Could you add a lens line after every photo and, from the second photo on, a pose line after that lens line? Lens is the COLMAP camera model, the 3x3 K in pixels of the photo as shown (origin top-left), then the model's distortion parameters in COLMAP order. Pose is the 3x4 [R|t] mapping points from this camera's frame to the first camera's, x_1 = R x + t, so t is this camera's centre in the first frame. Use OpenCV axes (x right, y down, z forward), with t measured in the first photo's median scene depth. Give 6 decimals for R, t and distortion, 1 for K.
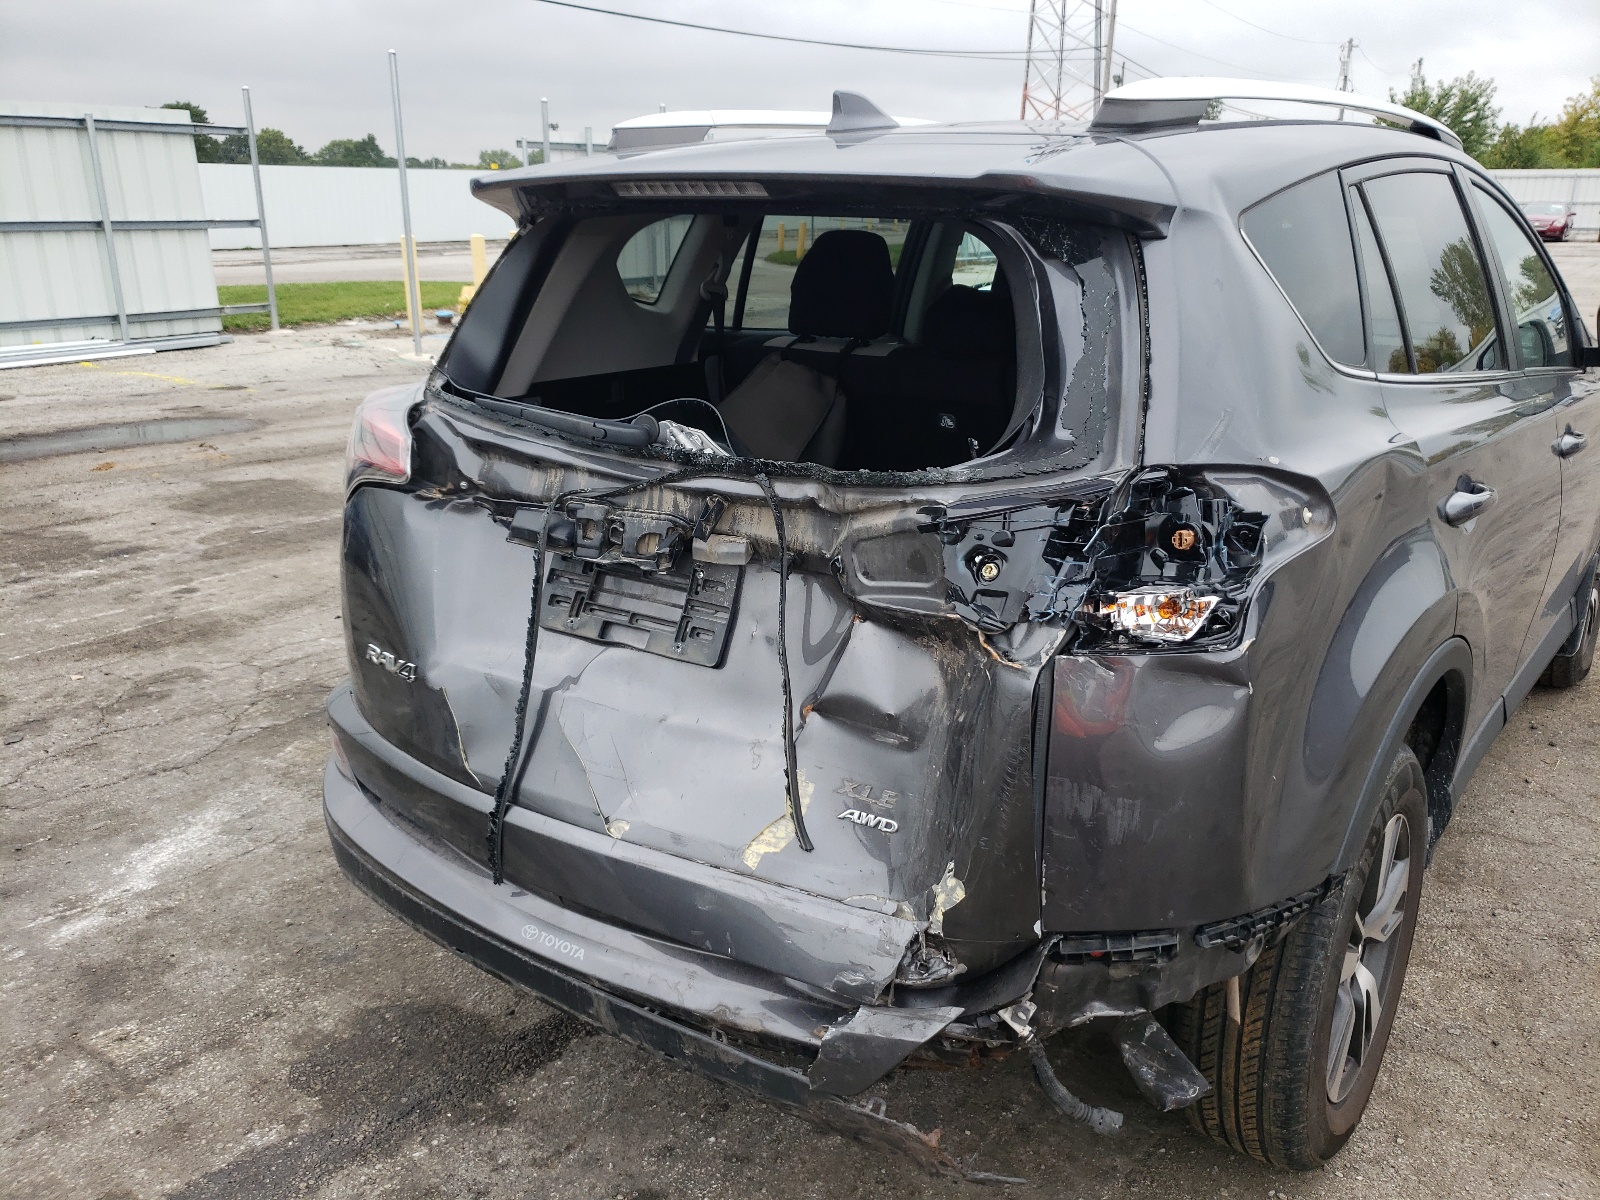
lens RADIAL K [[1294.7, 0, 785.7], [0, 1294.7, 608.0], [0, 0, 1]] dist [0.007469, 0.005502]
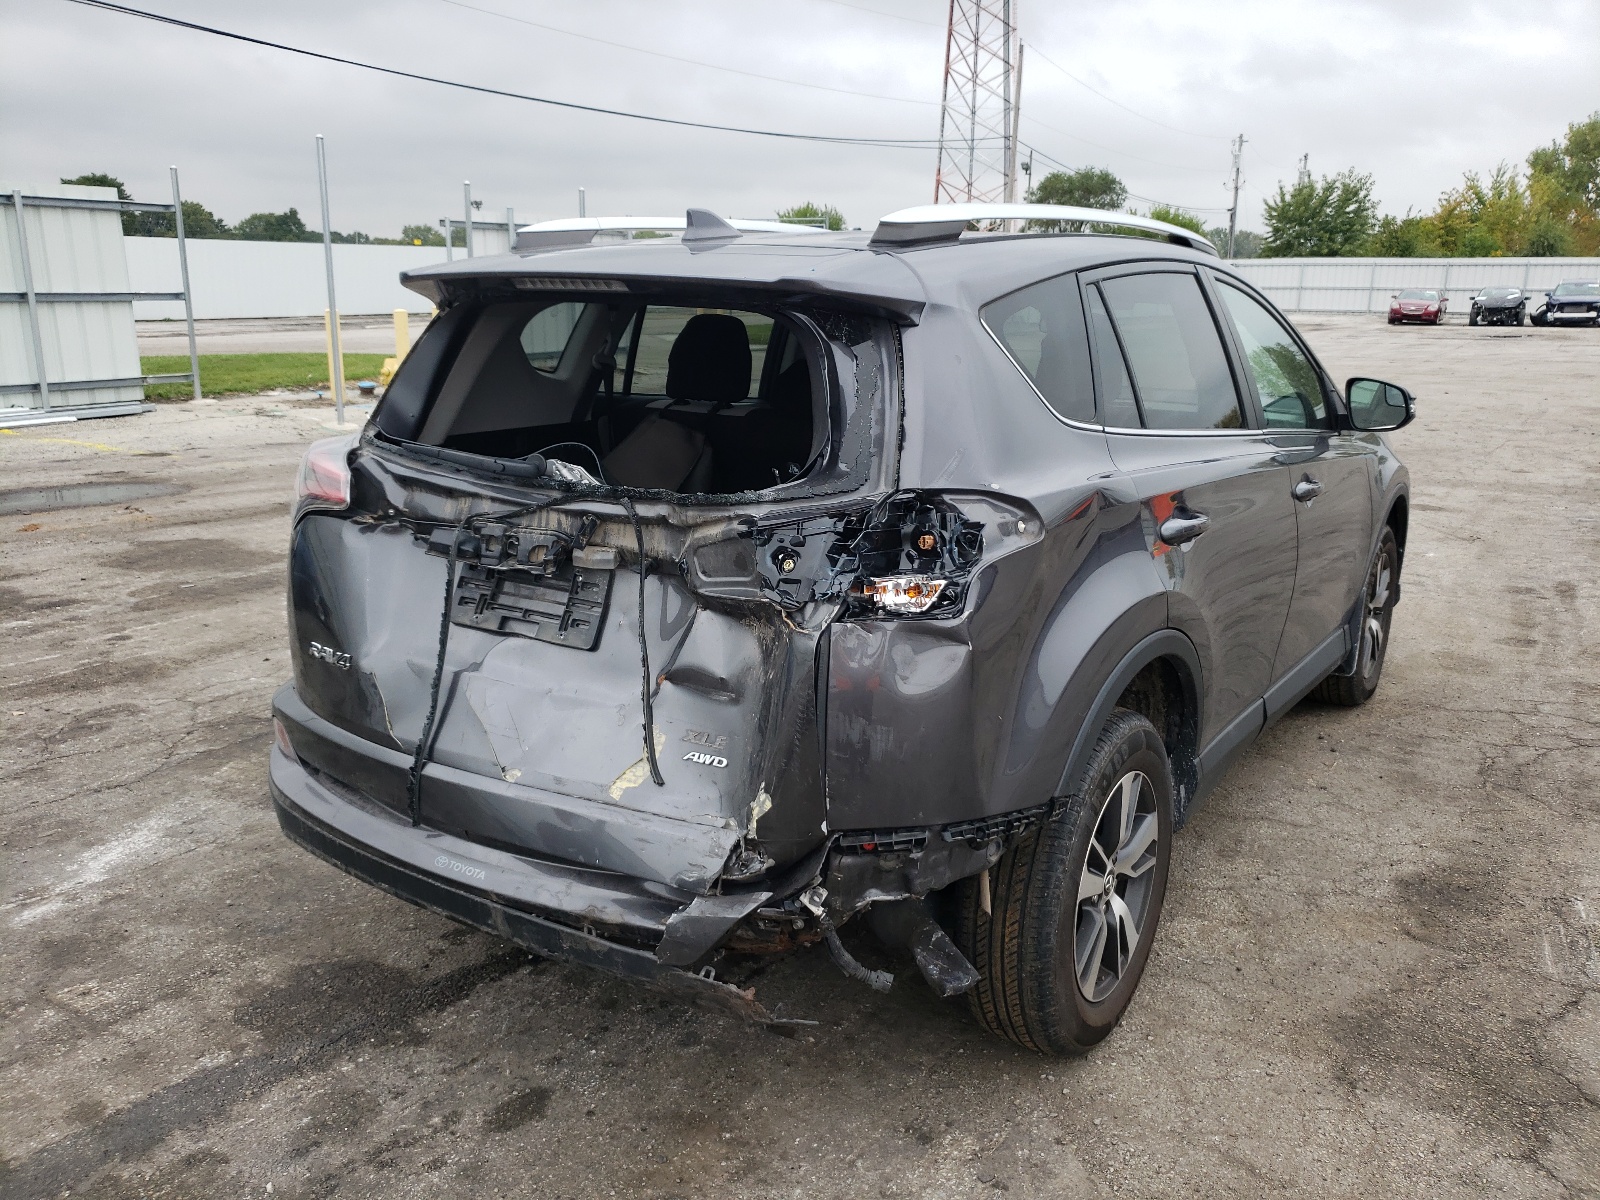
lens RADIAL K [[1325.0, 0, 800.0], [0, 1325.0, 600.0], [0, 0, 1]] dist [0.007388, 0.008667]
pose [[0.998035, -0.004665, 0.062482, 0.056916], [0.008738, 0.997842, -0.065076, 0.066811], [-0.062044, 0.065494, 0.995922, -0.258863]]
